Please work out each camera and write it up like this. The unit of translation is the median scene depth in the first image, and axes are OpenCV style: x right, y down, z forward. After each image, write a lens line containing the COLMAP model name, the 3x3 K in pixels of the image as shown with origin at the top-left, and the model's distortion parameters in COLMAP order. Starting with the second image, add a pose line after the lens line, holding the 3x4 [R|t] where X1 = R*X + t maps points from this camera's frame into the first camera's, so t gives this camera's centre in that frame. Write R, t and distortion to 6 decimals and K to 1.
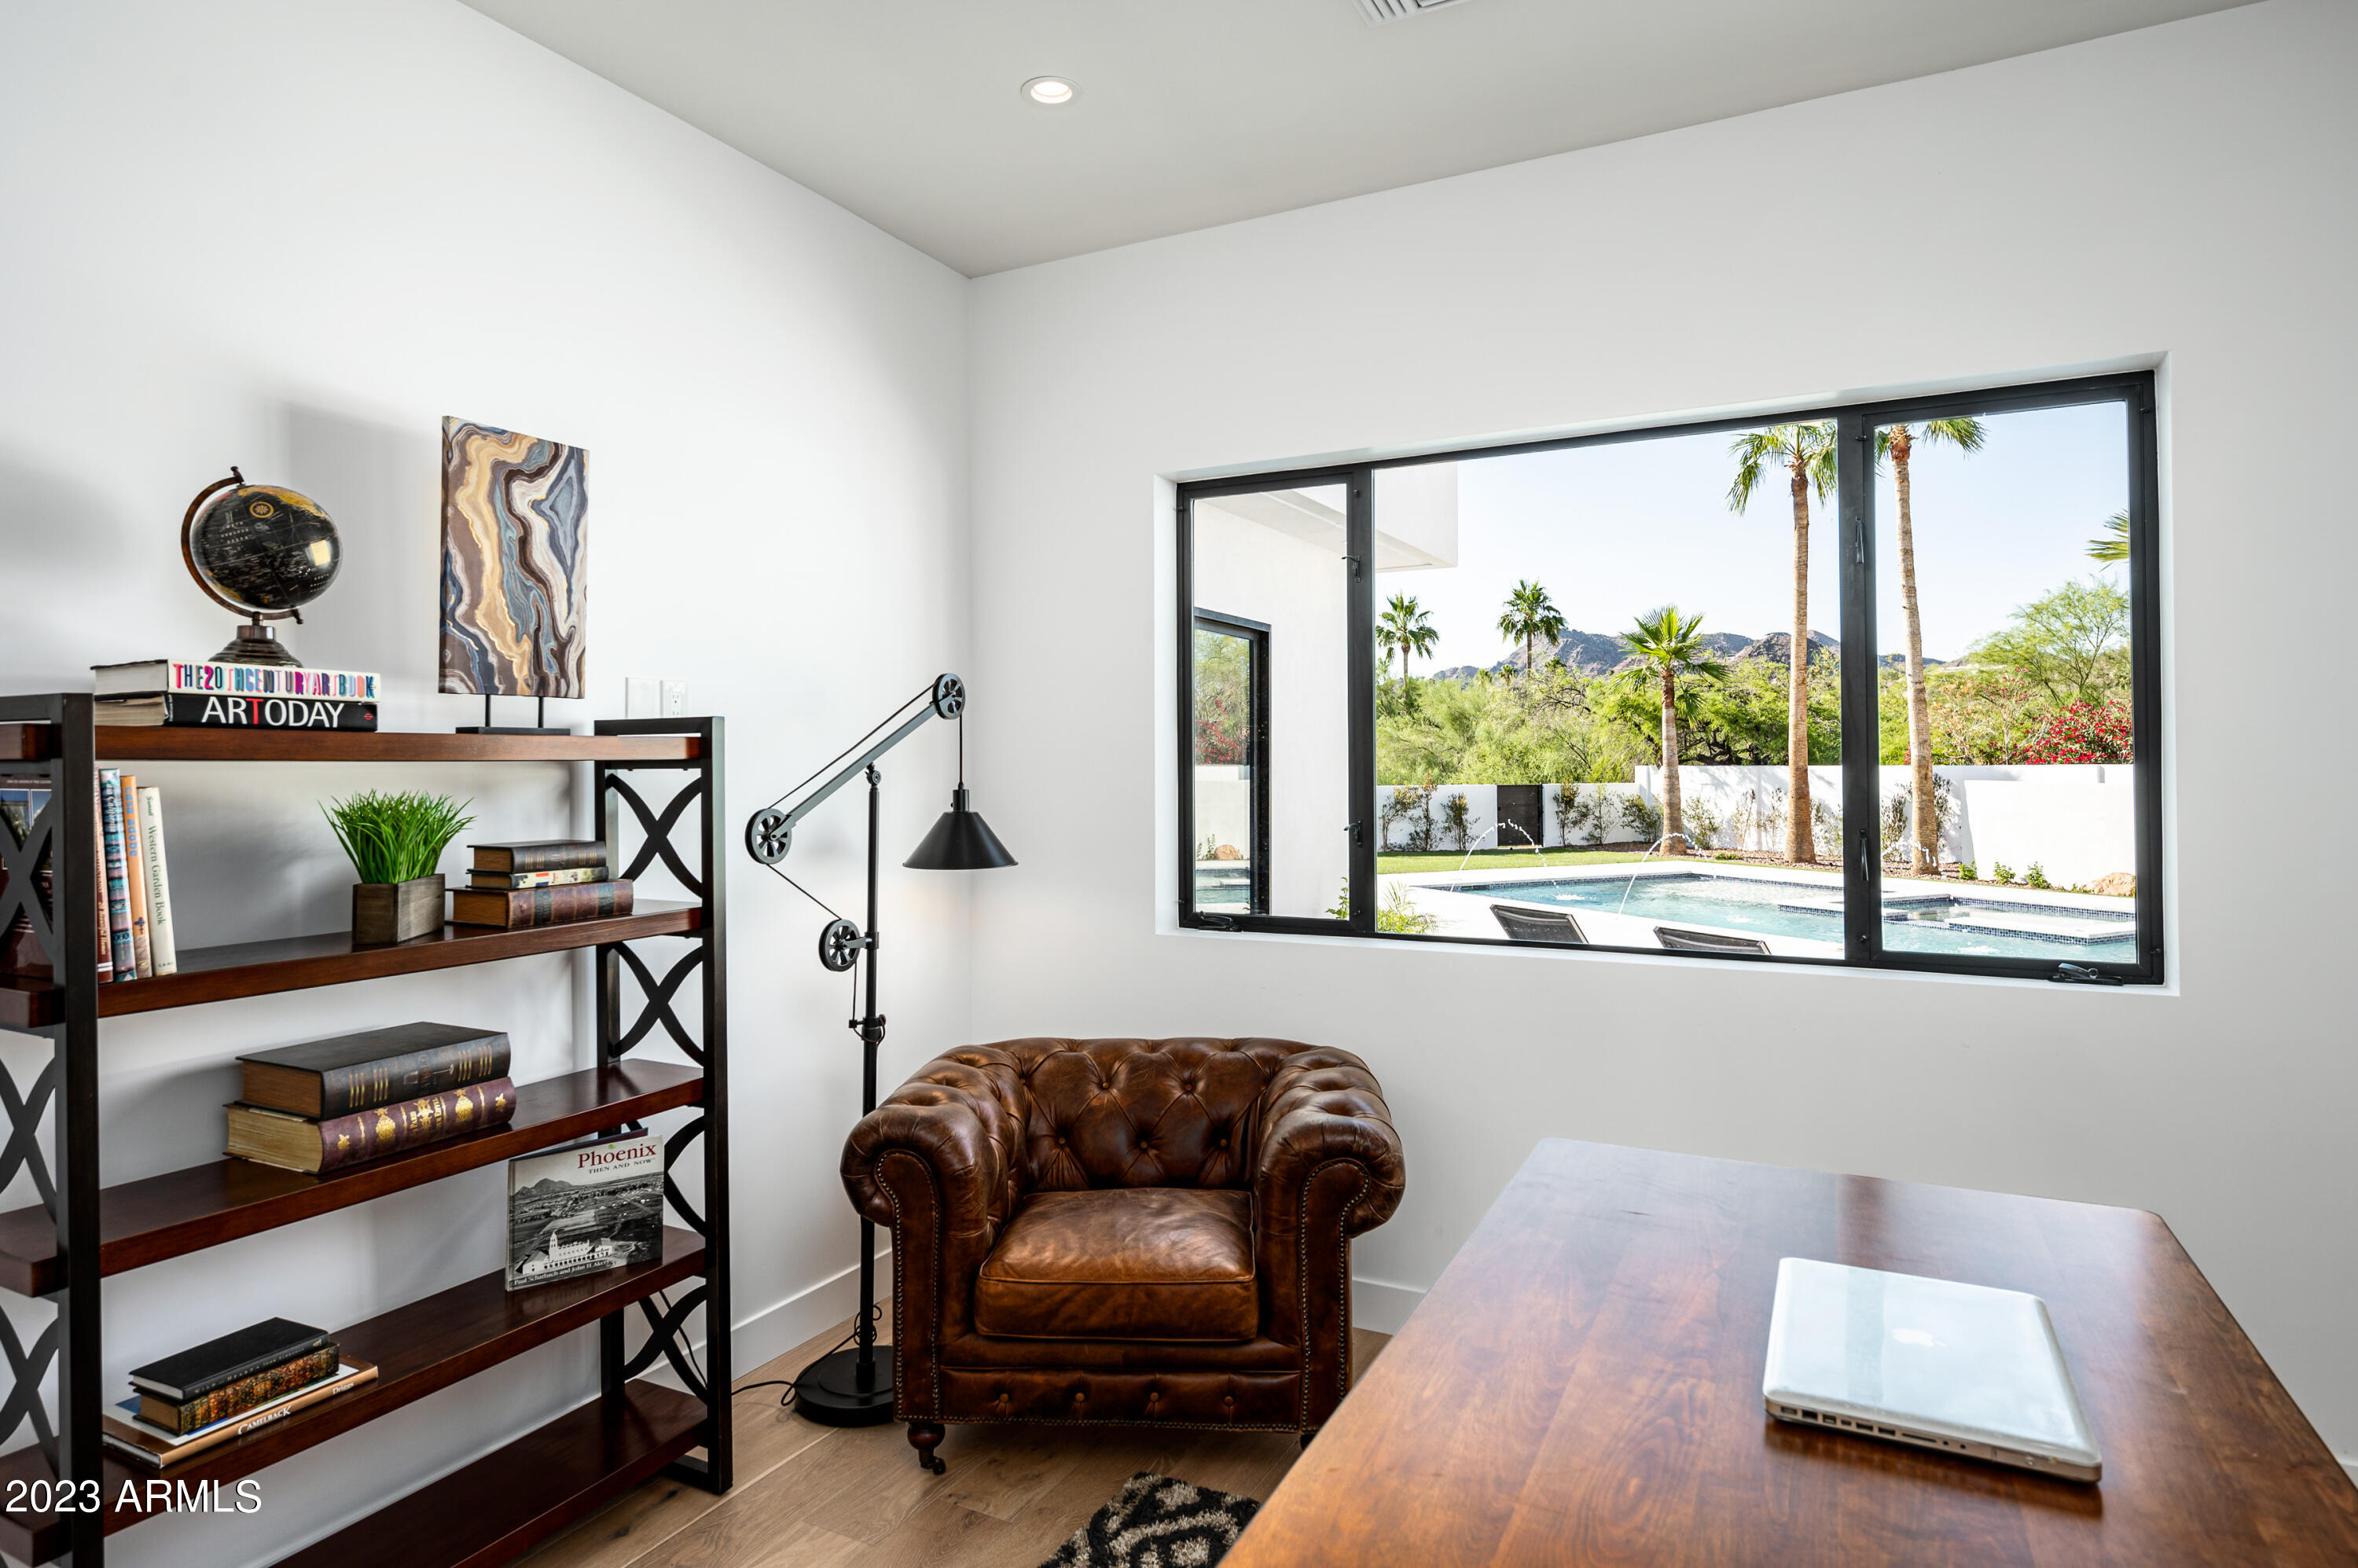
lens RADIAL K [[1285.6, 0, 1171.7], [0, 1285.6, 766.0], [0, 0, 1]] dist [0.002560, 0.000209]
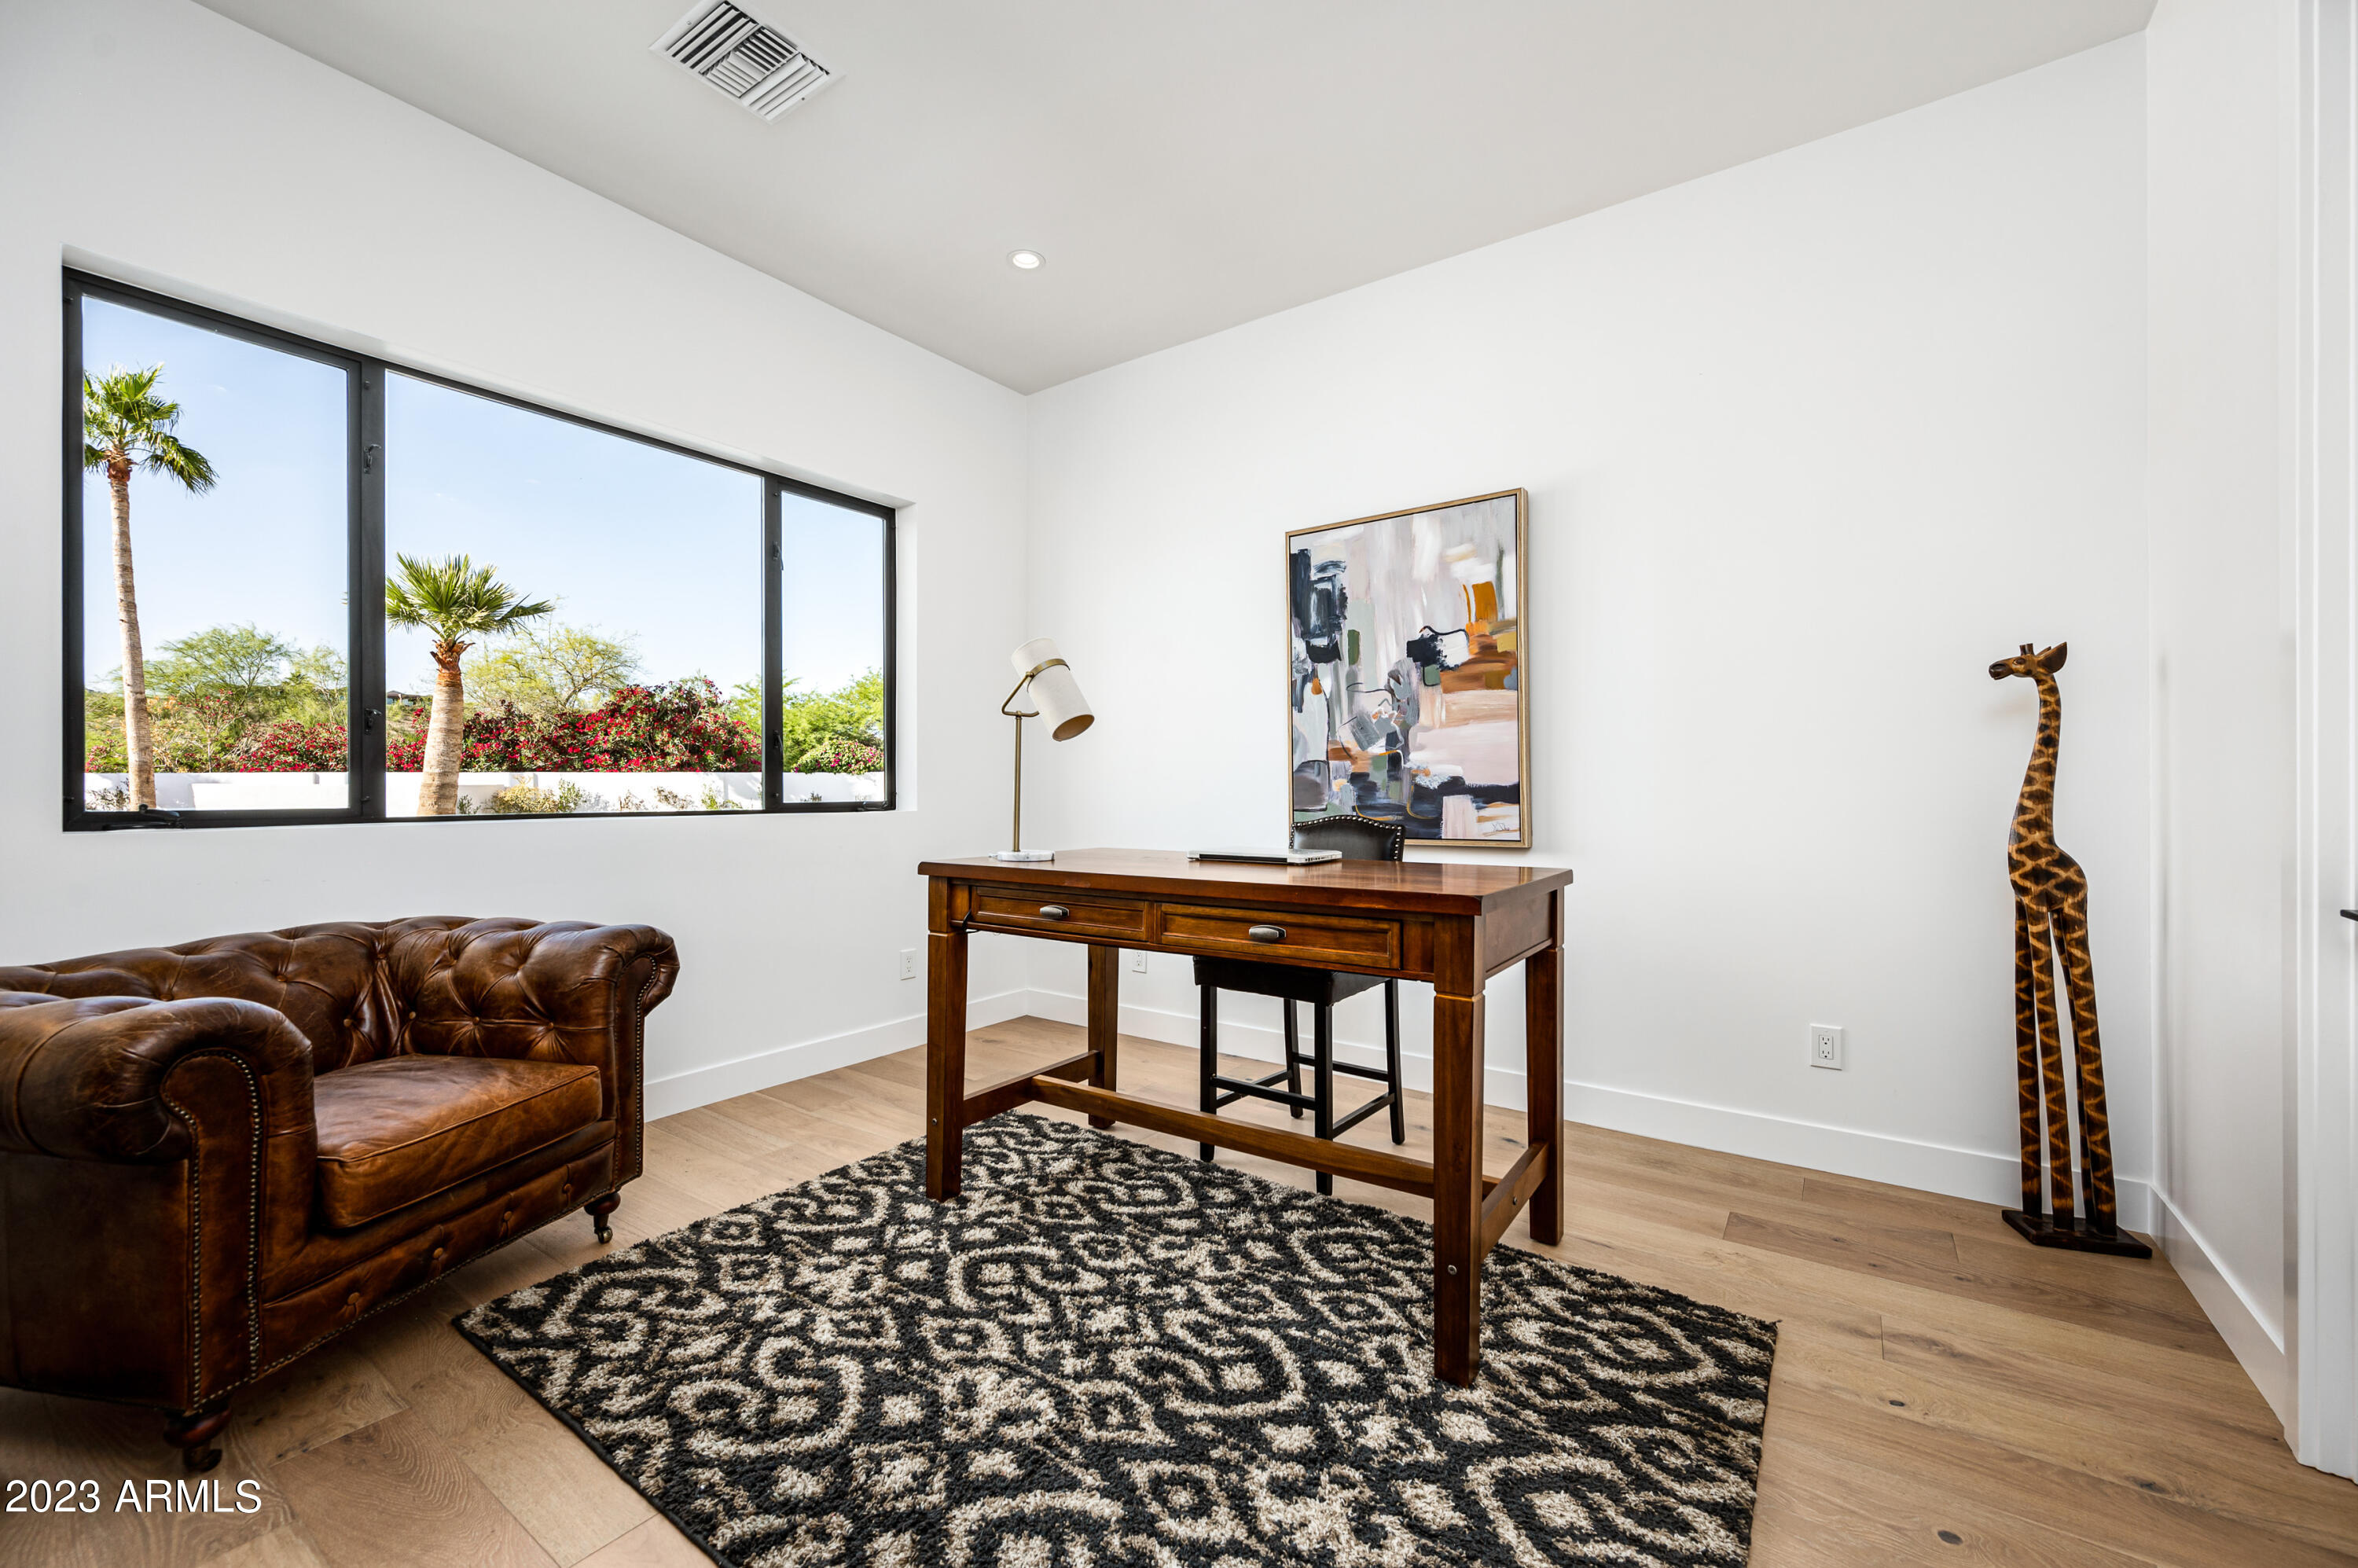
lens RADIAL K [[925.9, 0, 1177.7], [0, 925.9, 787.0], [0, 0, 1]] dist [0.000777, 0.000257]
pose [[0.158382, 0.001172, 0.987377, -0.493027], [-0.004870, 0.999988, -0.000406, 0.105699], [-0.987366, -0.004744, 0.158386, 0.259723]]
